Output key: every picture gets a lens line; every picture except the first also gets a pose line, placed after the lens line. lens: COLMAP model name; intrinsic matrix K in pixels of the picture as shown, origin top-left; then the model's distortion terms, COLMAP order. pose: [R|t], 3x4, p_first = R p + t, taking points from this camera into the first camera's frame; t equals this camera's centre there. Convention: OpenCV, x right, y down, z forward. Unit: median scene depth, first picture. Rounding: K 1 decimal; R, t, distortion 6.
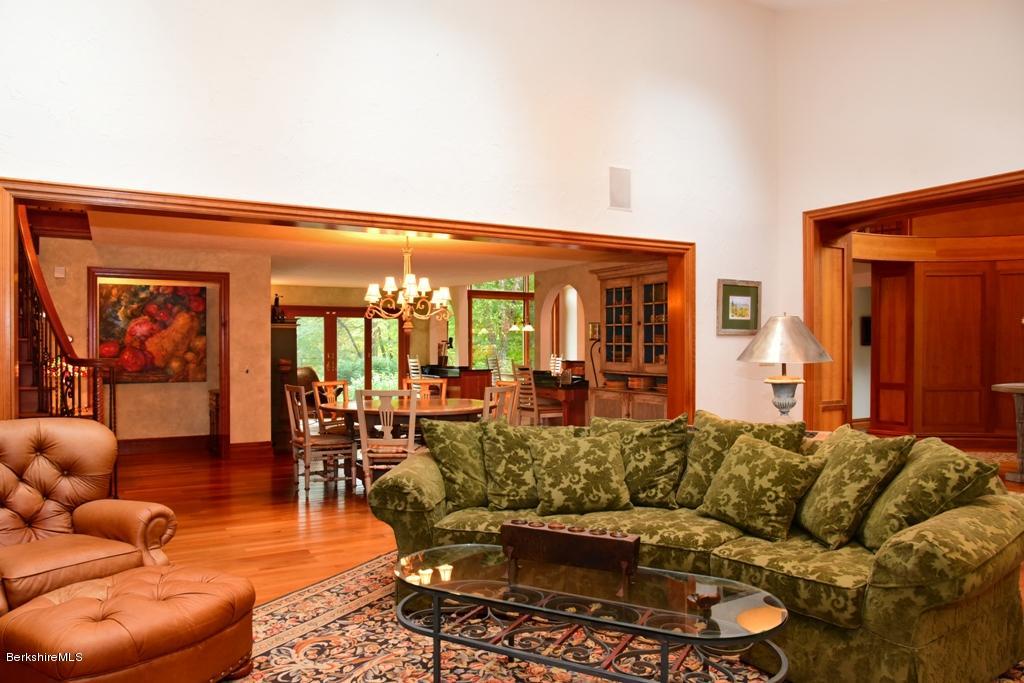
lens RADIAL K [[708.5, 0, 512.1], [0, 708.5, 330.4], [0, 0, 1]] dist [-0.035110, 0.001598]
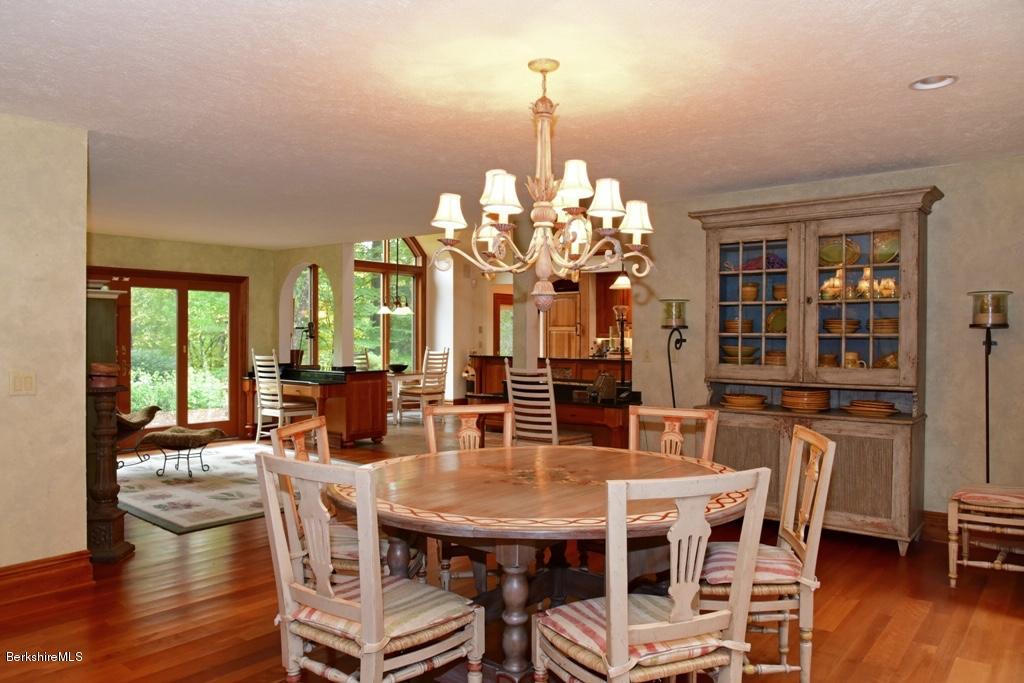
lens RADIAL K [[721.7, 0, 512.0], [0, 721.7, 341.5], [0, 0, 1]] dist [-0.027236, 0.003970]
pose [[0.933591, 0.000344, 0.358341, -0.250055], [-0.012028, 0.999466, 0.030376, 0.008637], [-0.358140, -0.032668, 0.933096, 0.481290]]
